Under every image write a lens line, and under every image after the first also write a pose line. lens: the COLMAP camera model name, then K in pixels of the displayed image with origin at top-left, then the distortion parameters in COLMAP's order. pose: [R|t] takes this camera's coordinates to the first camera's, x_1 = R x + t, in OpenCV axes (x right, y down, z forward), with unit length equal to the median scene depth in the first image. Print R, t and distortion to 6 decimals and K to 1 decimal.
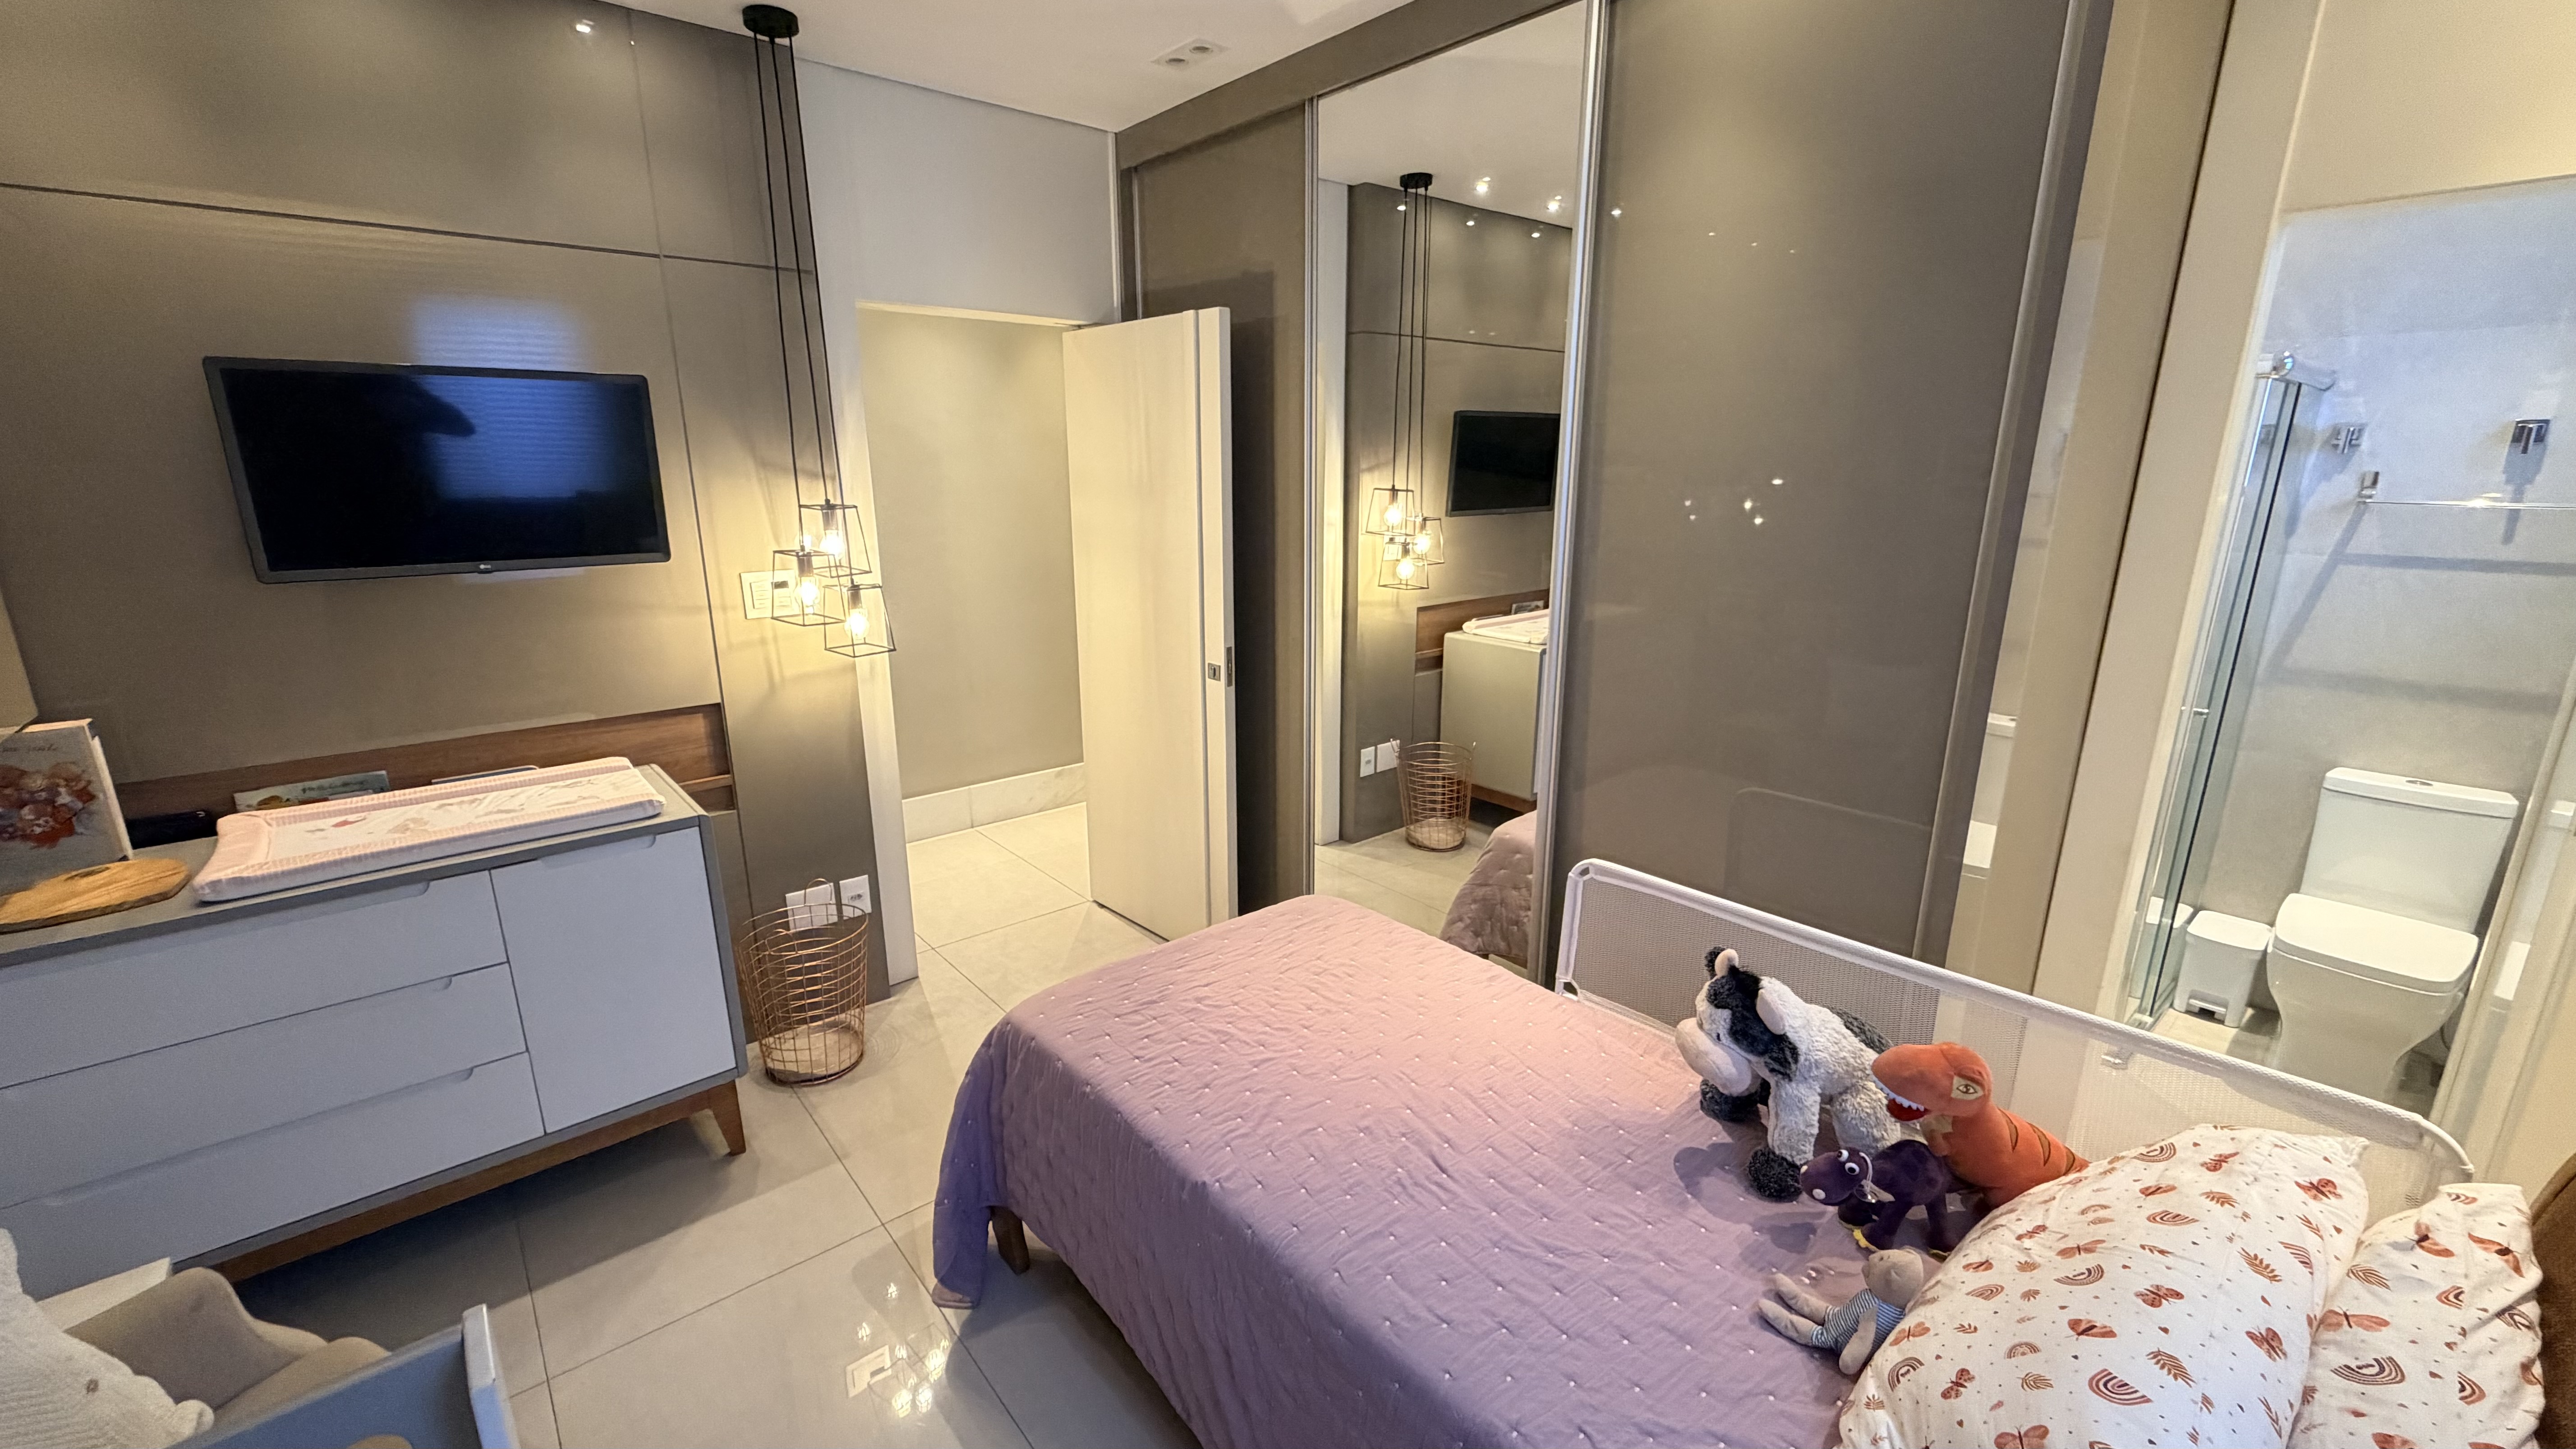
lens RADIAL K [[1012.7, 0, 1278.6], [0, 1012.7, 719.5], [0, 0, 1]] dist [0.000883, -0.000060]
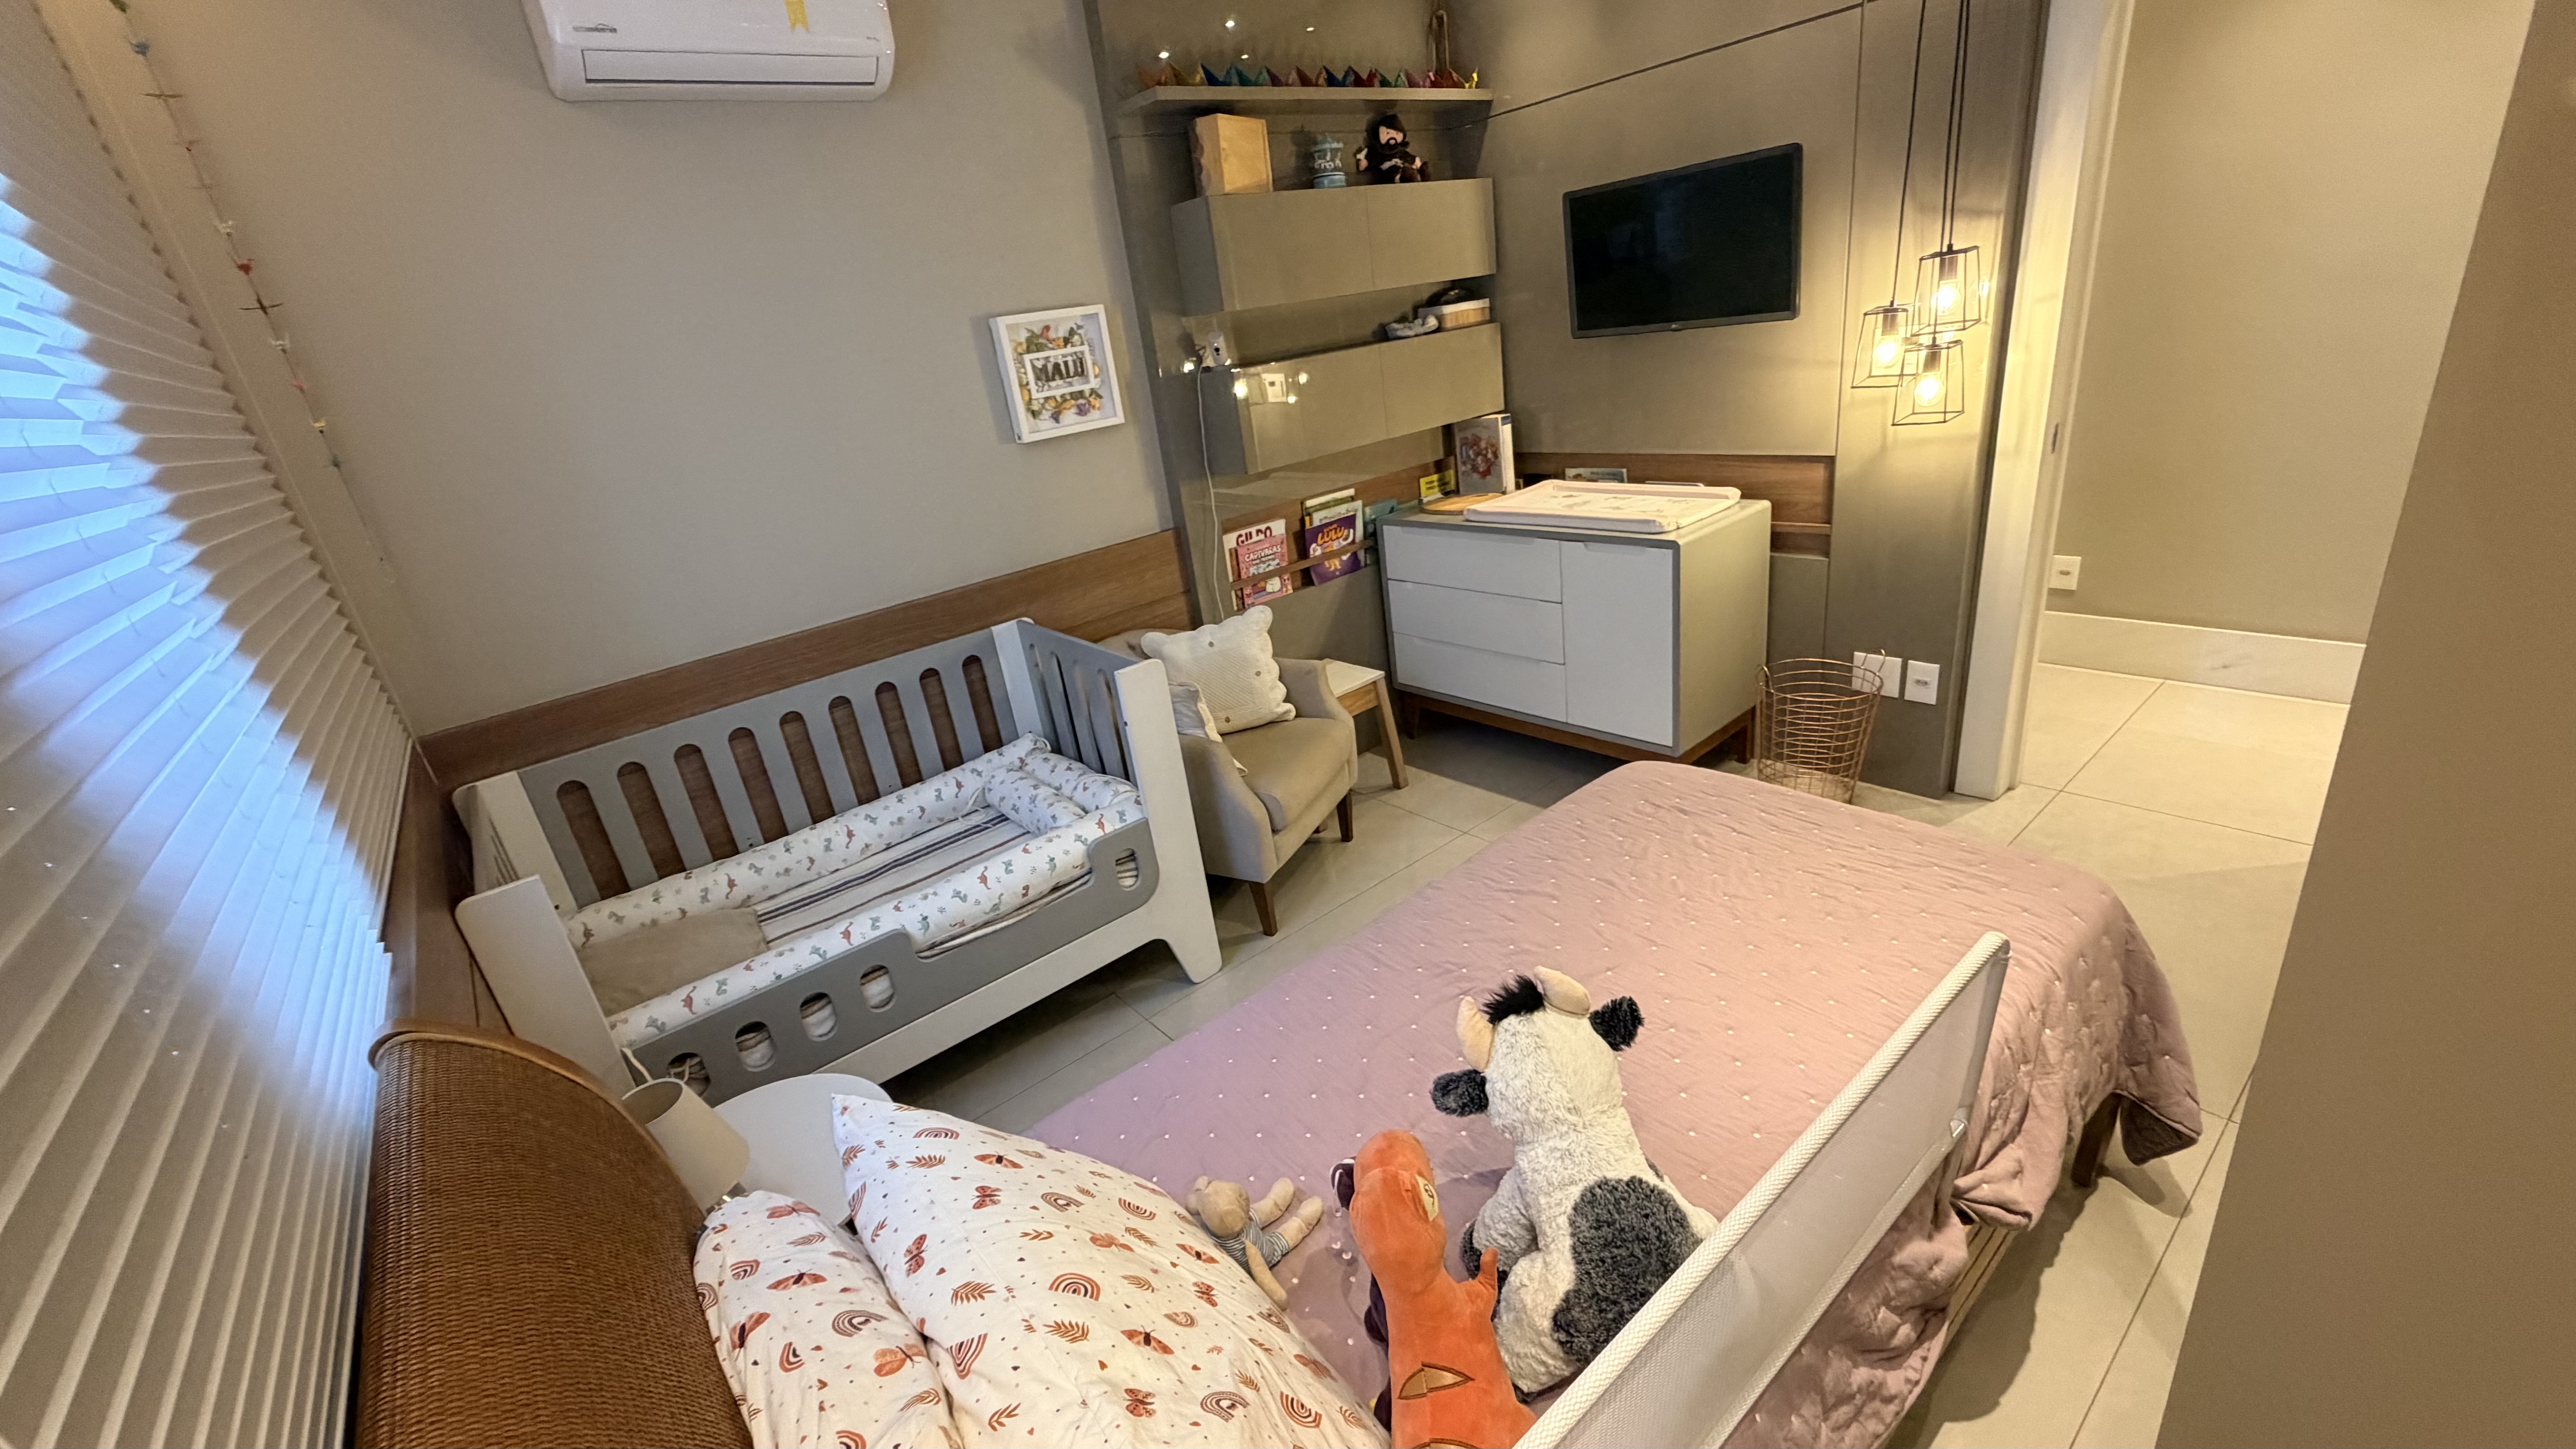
lens RADIAL K [[1012.7, 0, 1273.4], [0, 1012.7, 715.7], [0, 0, 1]] dist [0.000883, -0.000060]
pose [[-0.032863, 0.379880, -0.924452, 0.683238], [-0.100892, 0.918966, 0.381212, -0.136167], [0.994354, 0.105797, 0.008127, 0.517183]]
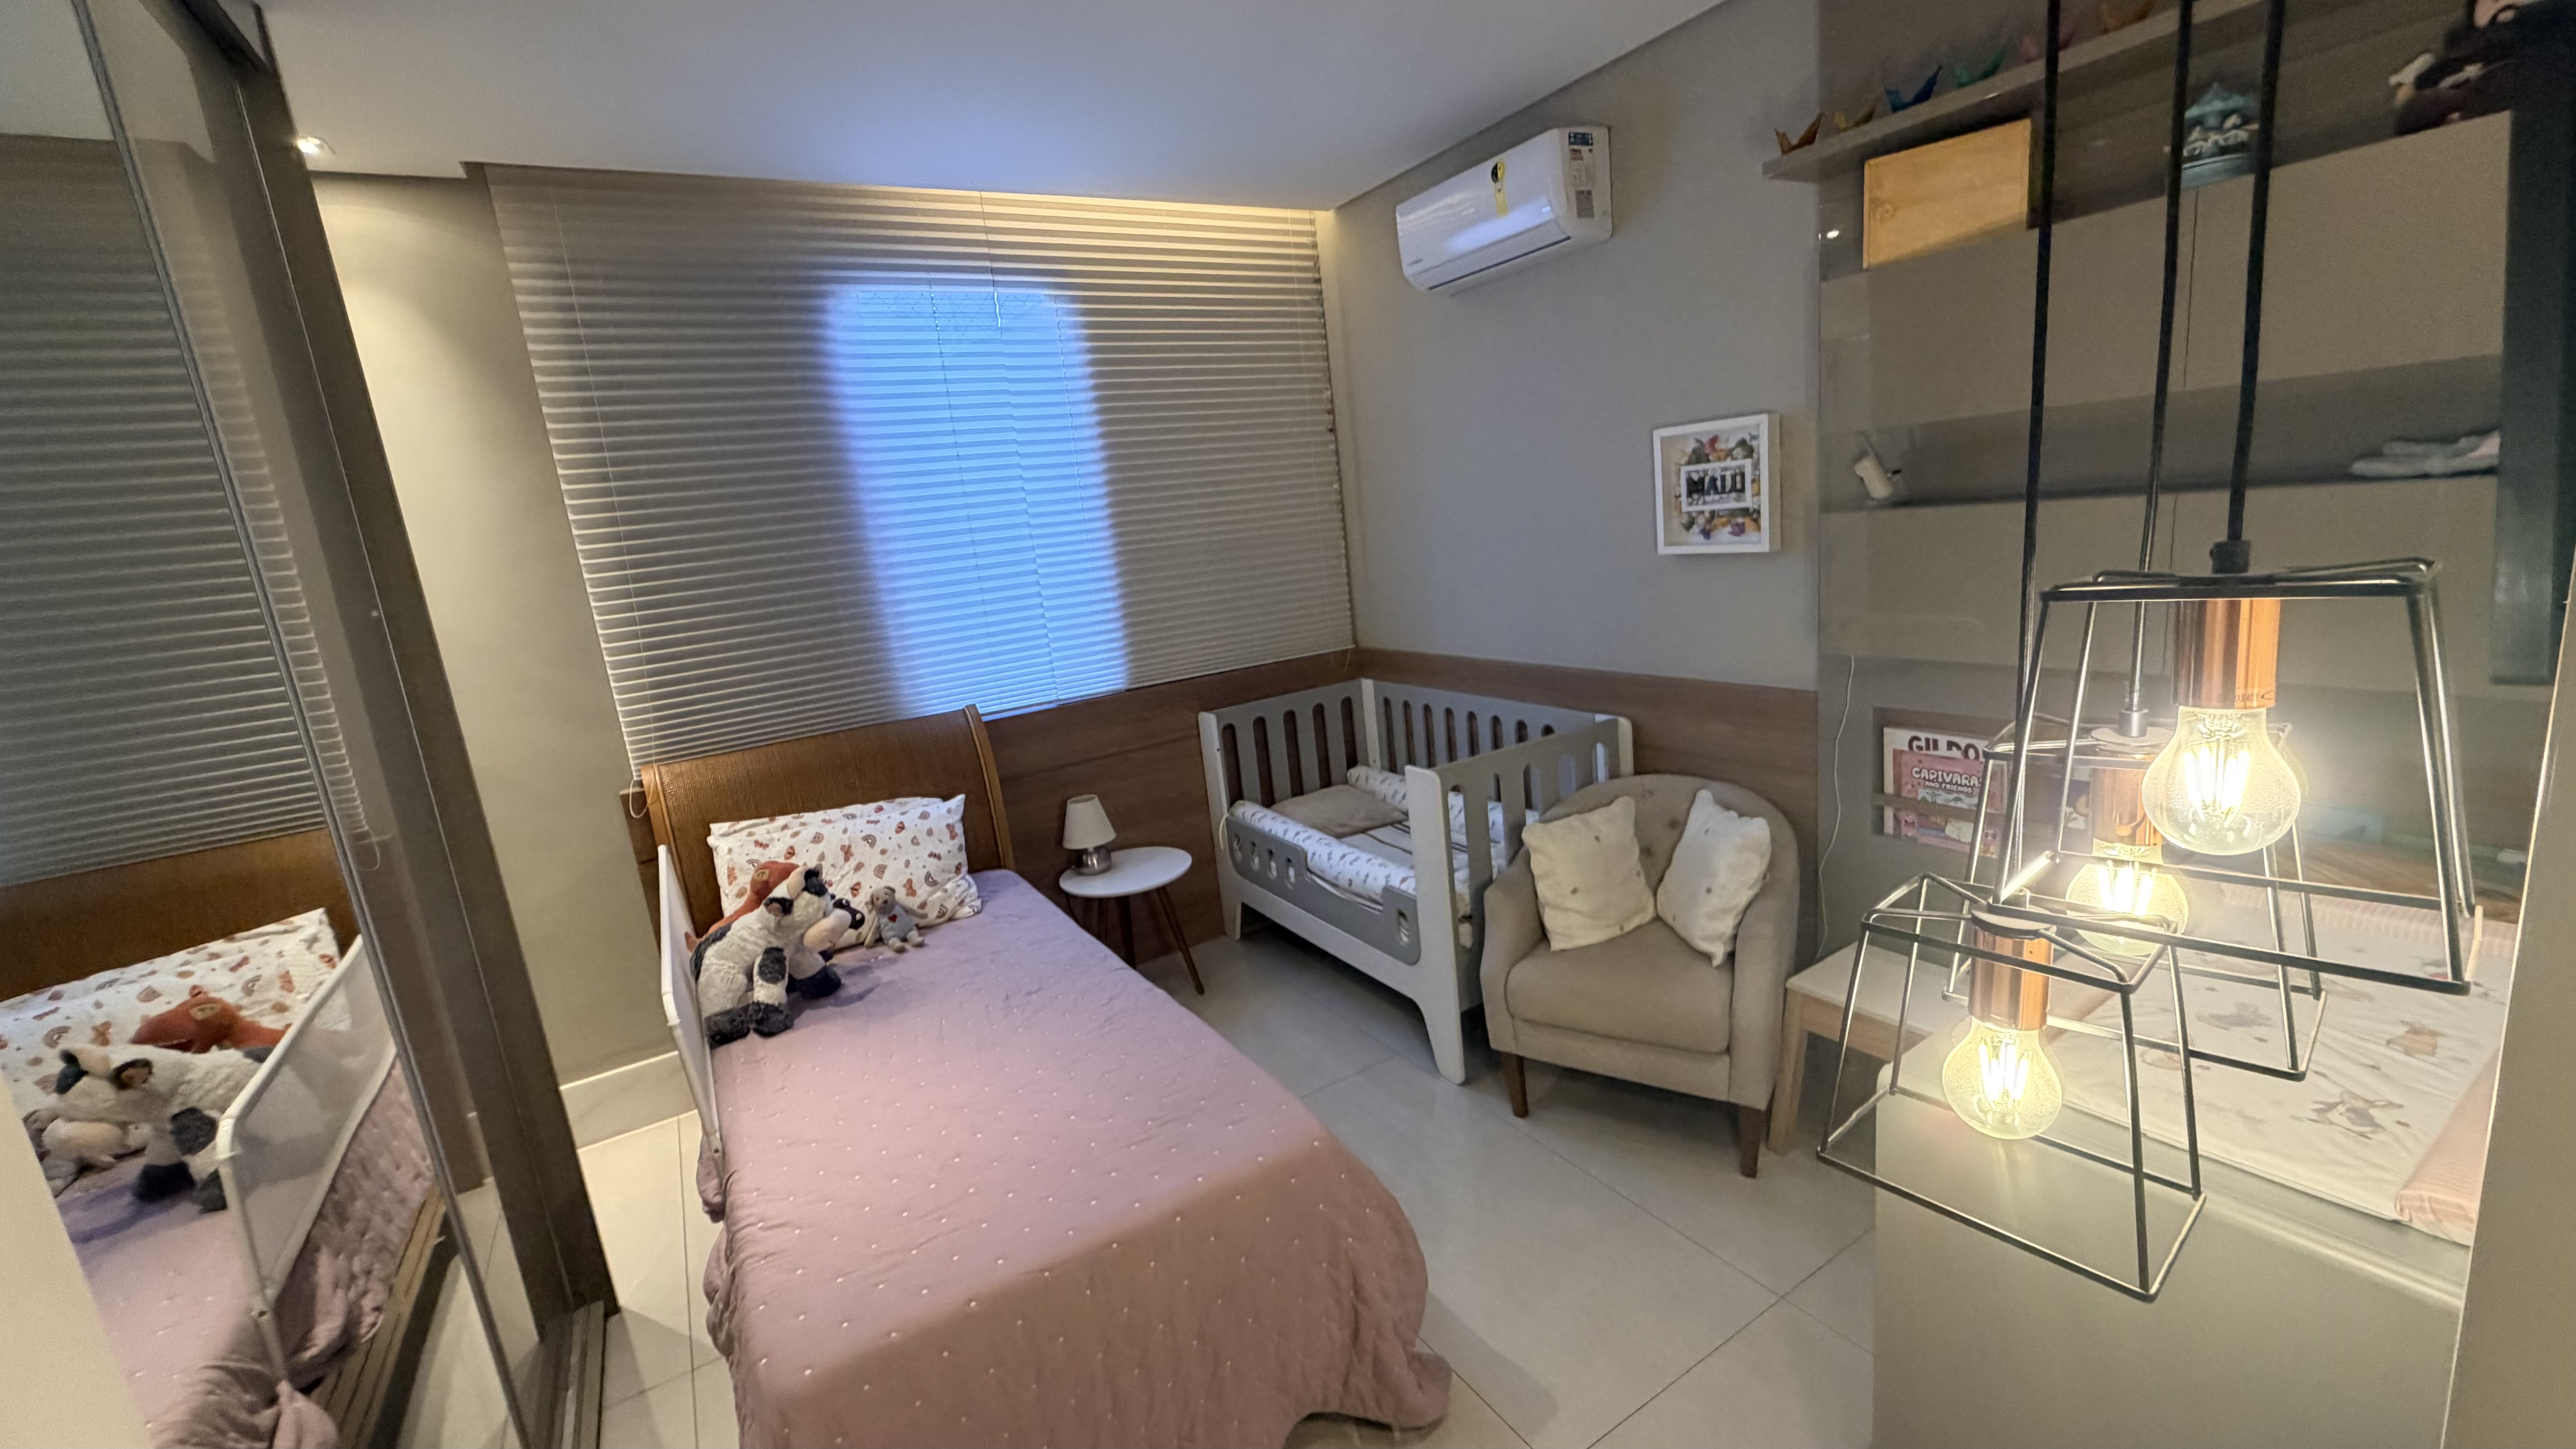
lens RADIAL K [[1012.7, 0, 1283.2], [0, 1012.7, 723.7], [0, 0, 1]] dist [0.000883, -0.000060]
pose [[-0.984237, 0.075344, 0.160003, -0.354165], [0.137966, 0.893132, 0.428113, -0.346693], [-0.110648, 0.443439, -0.889448, 1.439276]]
